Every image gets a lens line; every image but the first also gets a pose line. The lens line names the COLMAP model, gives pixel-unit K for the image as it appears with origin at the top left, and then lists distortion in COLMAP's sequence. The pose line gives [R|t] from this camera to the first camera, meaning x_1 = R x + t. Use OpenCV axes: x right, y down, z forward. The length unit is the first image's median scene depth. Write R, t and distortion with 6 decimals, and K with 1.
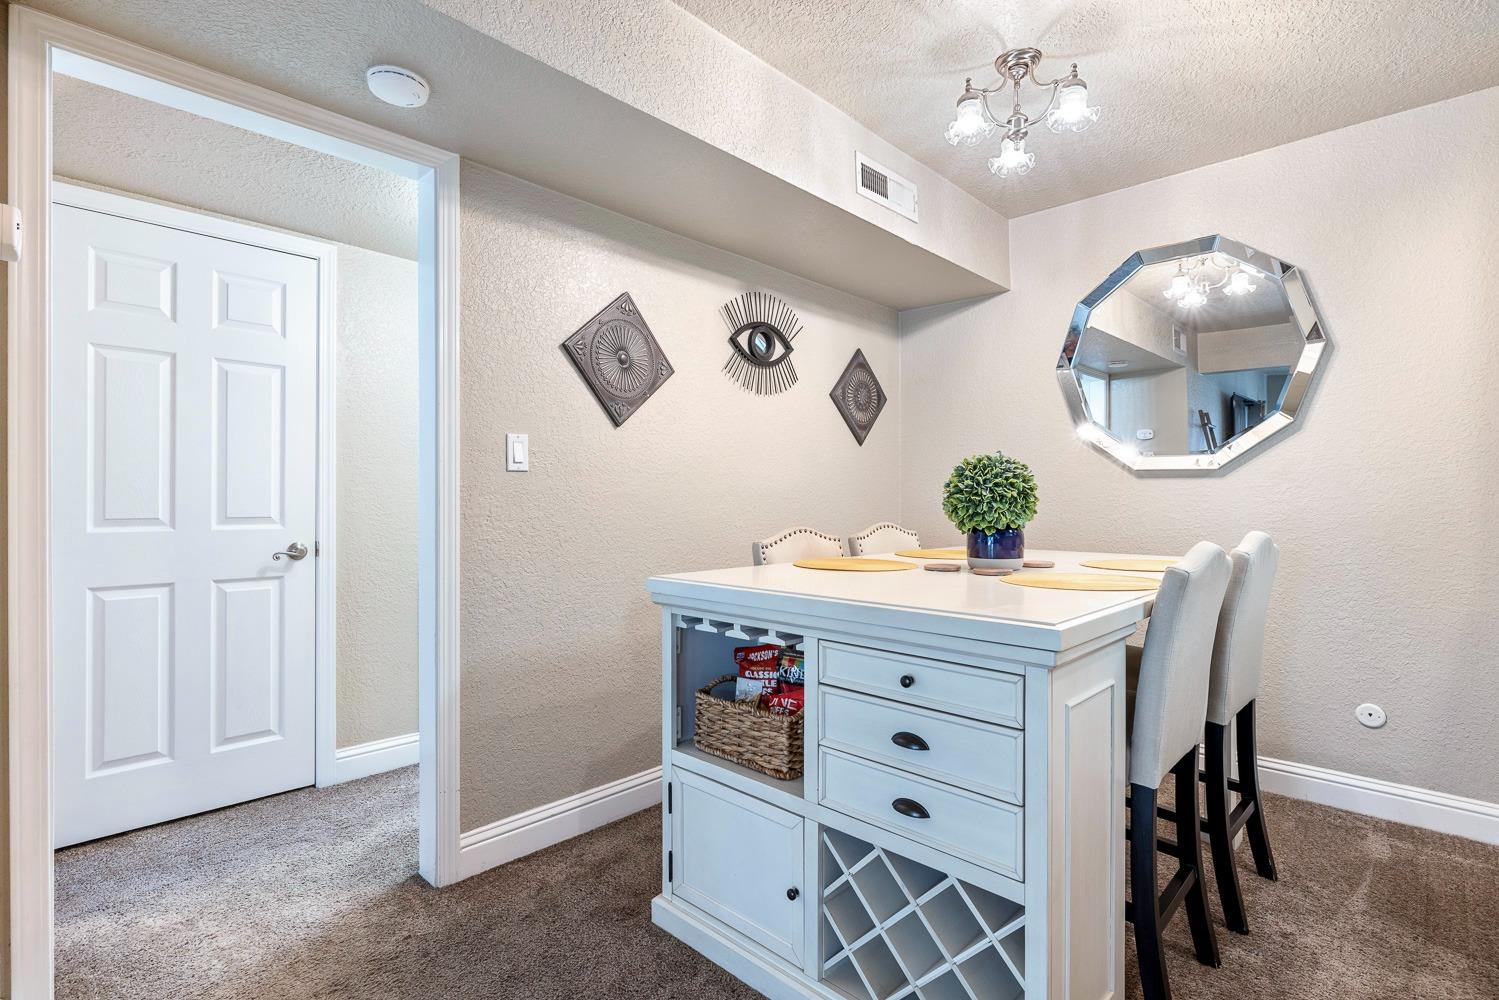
lens RADIAL K [[718.1, 0, 761.0], [0, 718.1, 501.8], [0, 0, 1]] dist [-0.002161, -0.000941]
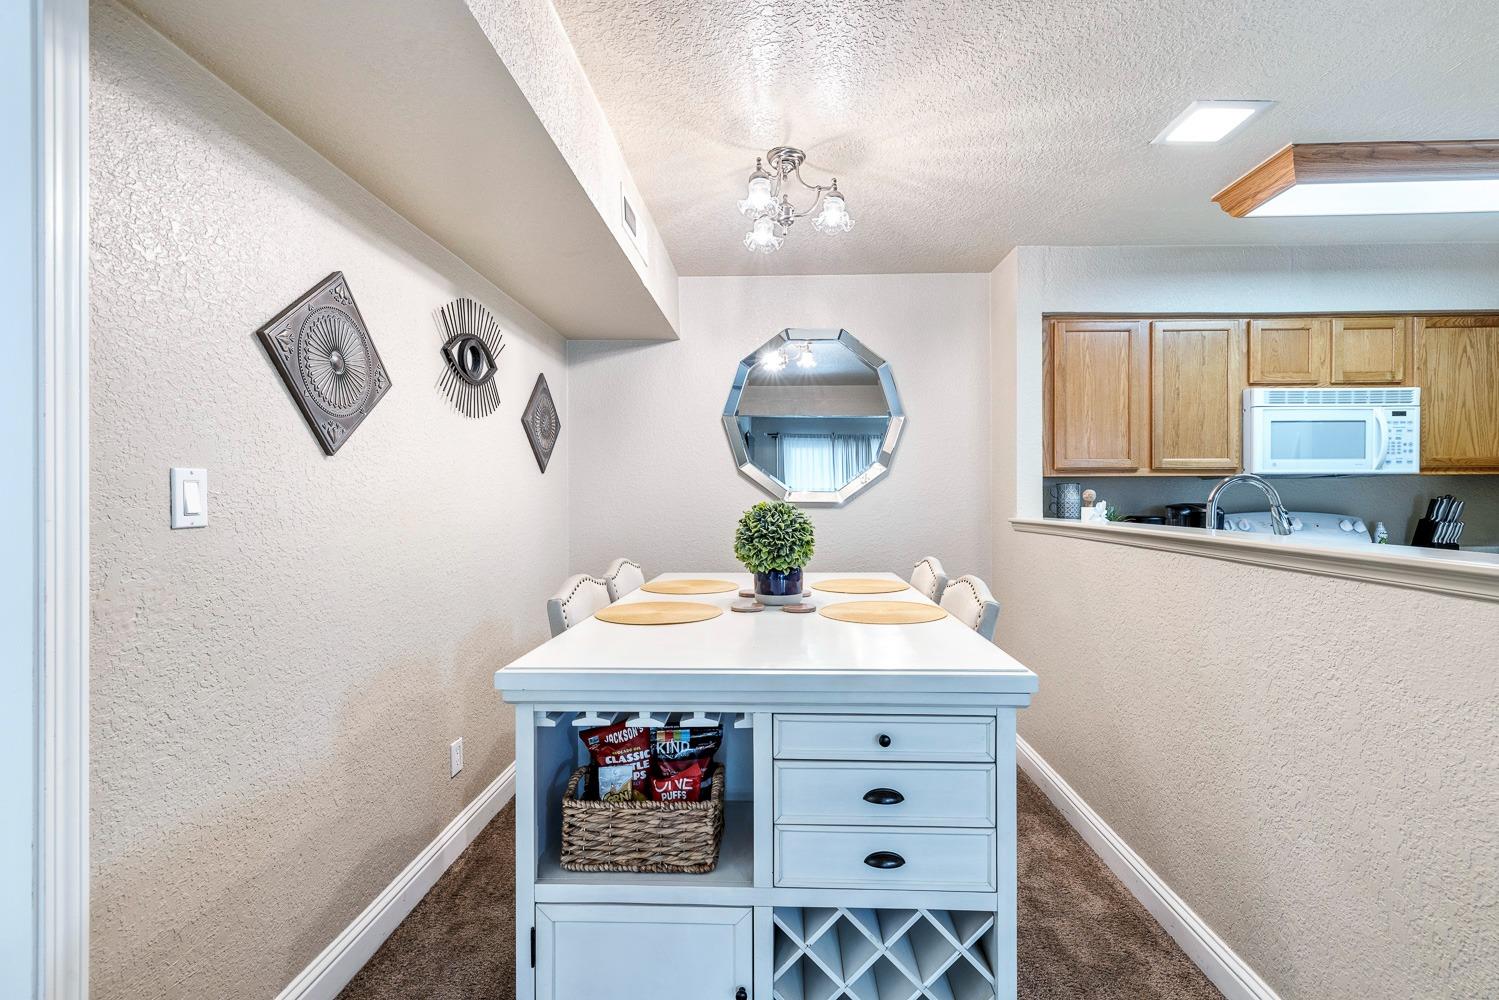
lens RADIAL K [[636.4, 0, 768.7], [0, 636.4, 500.1], [0, 0, 1]] dist [0.000630, 0.000167]
pose [[0.744555, -0.003895, 0.667550, -0.332058], [0.006106, 0.999981, -0.000975, -0.062699], [-0.667534, 0.004801, 0.744564, 0.254280]]
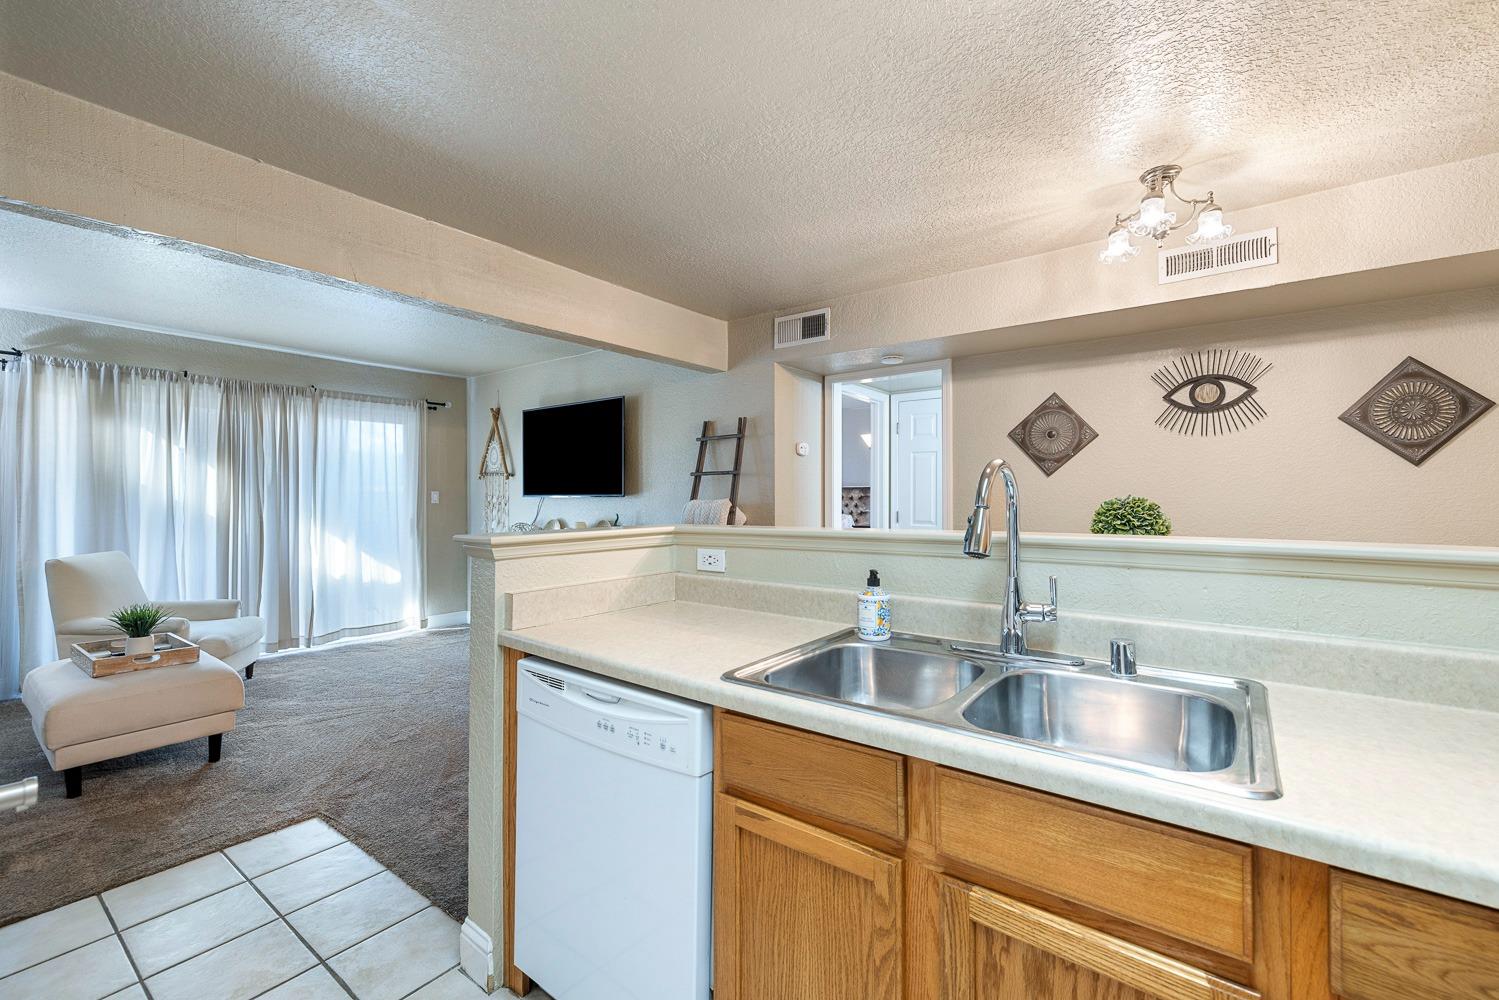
lens RADIAL K [[636.4, 0, 758.0], [0, 636.4, 501.3], [0, 0, 1]] dist [0.000630, 0.000167]
pose [[0.119491, 0.005057, -0.992822, 1.289793], [-0.003563, 0.999983, 0.004665, -0.059132], [0.992829, 0.002980, 0.119506, 0.191913]]
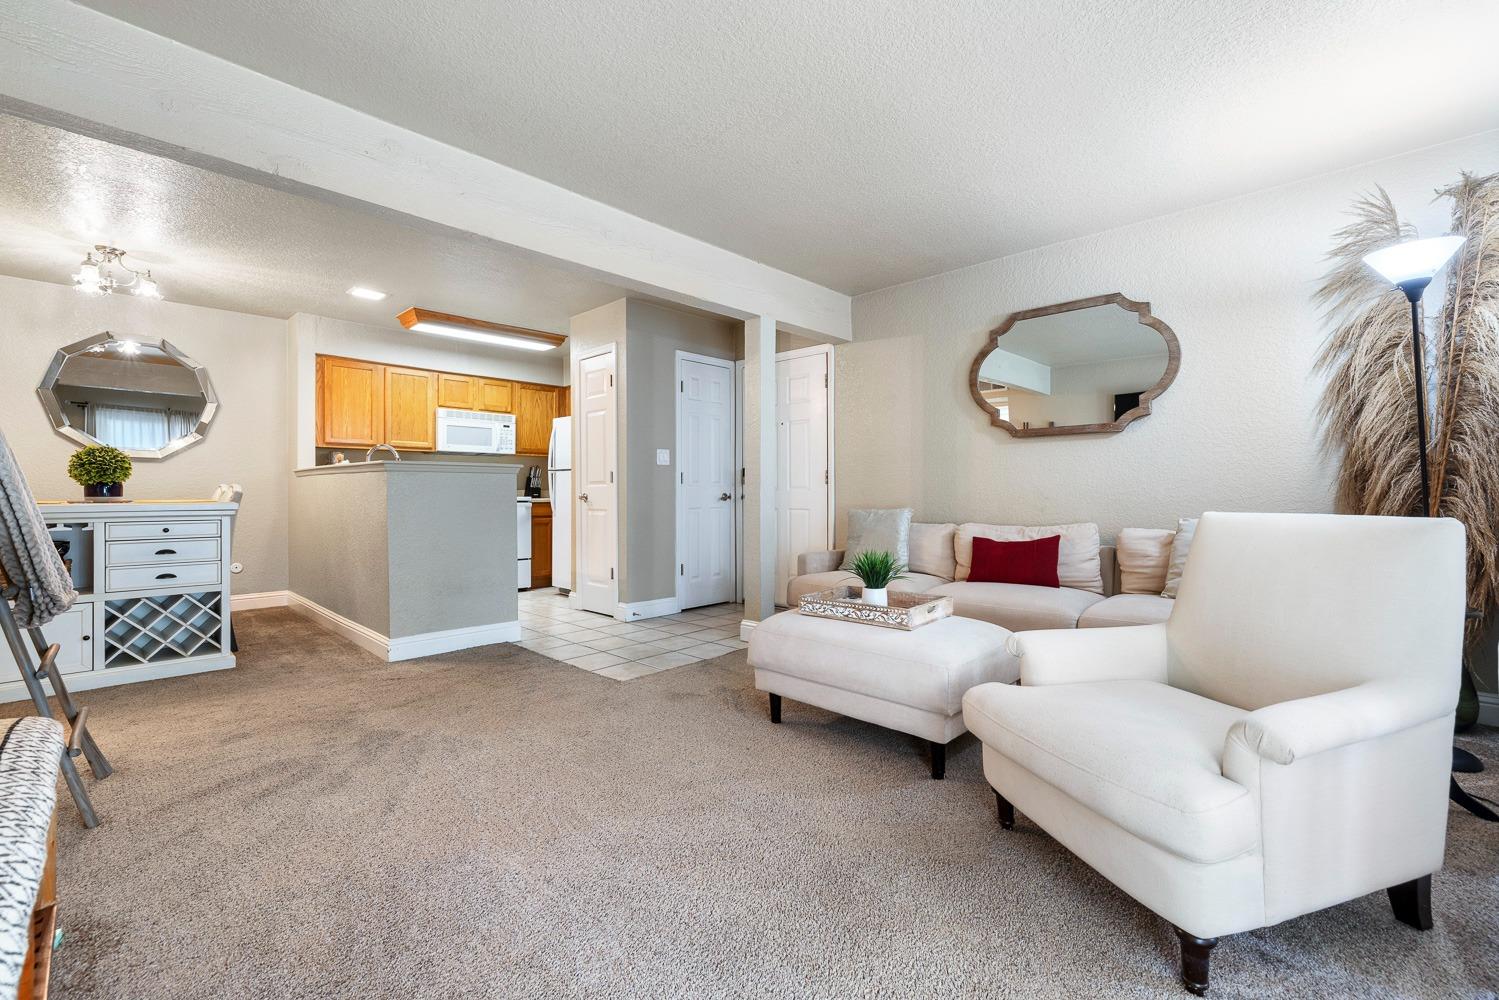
lens RADIAL K [[636.4, 0, 749.9], [0, 636.4, 492.3], [0, 0, 1]] dist [0.000630, 0.000167]
pose [[0.012289, 0.000653, 0.999924, -1.354354], [0.006950, 0.999976, -0.000738, 0.074296], [-0.999900, 0.006958, 0.012284, -0.780189]]
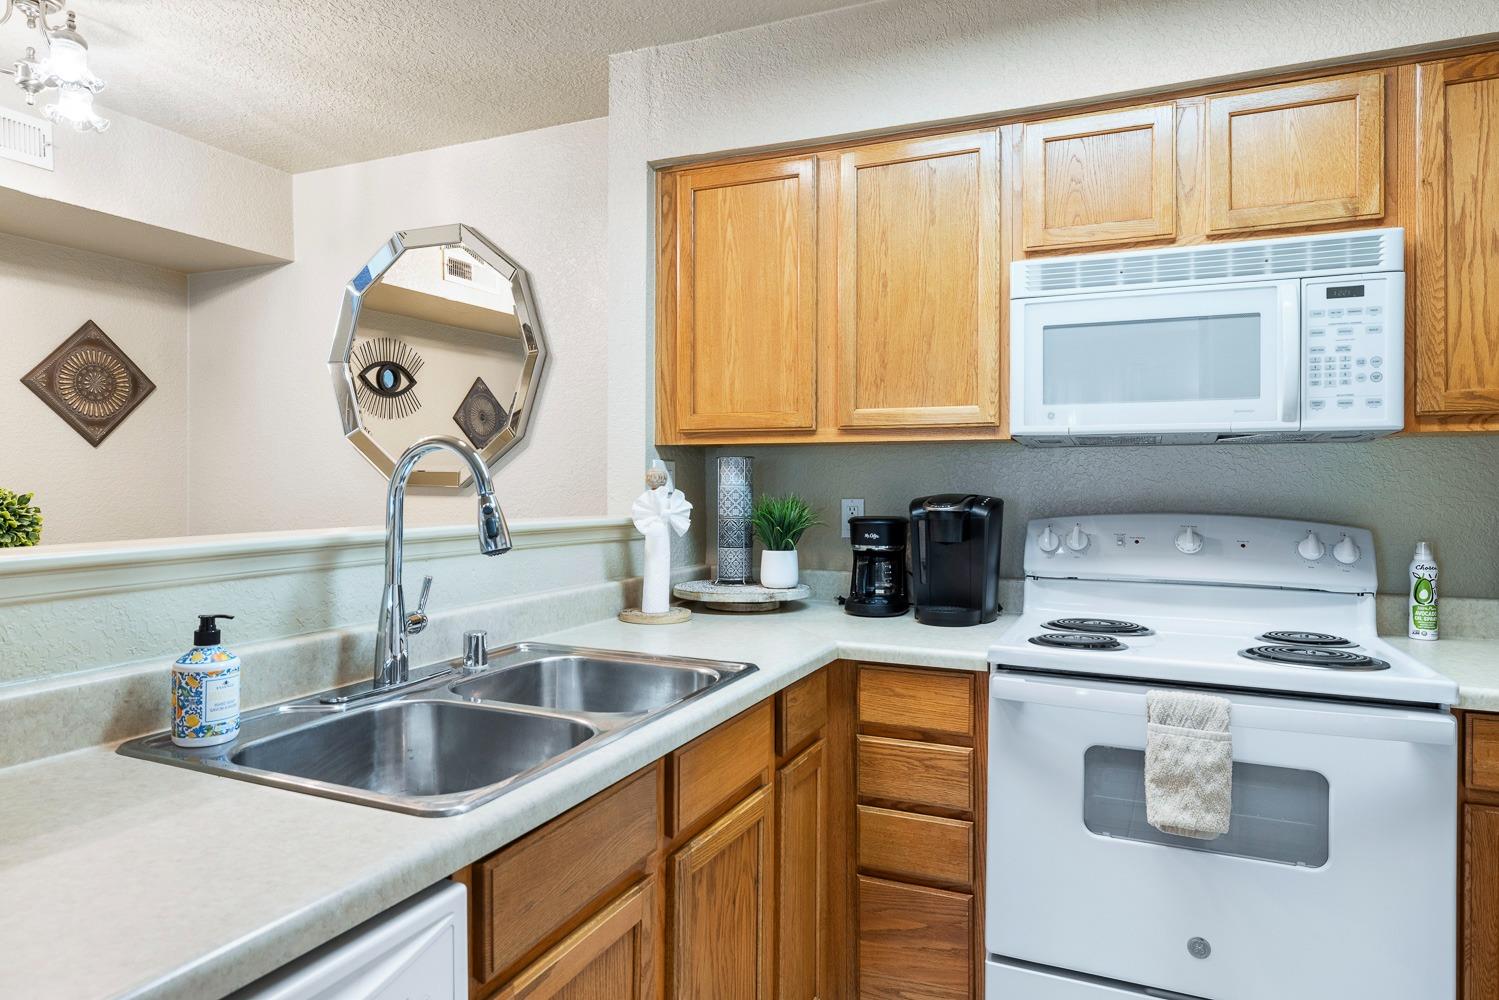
lens RADIAL K [[905.1, 0, 759.9], [0, 905.1, 481.2], [0, 0, 1]] dist [-0.001371, -0.005103]
pose [[0.940487, 0.002700, 0.339818, 0.761225], [-0.000861, 0.999984, -0.005564, -0.060116], [-0.339827, 0.004940, 0.940475, -0.223506]]
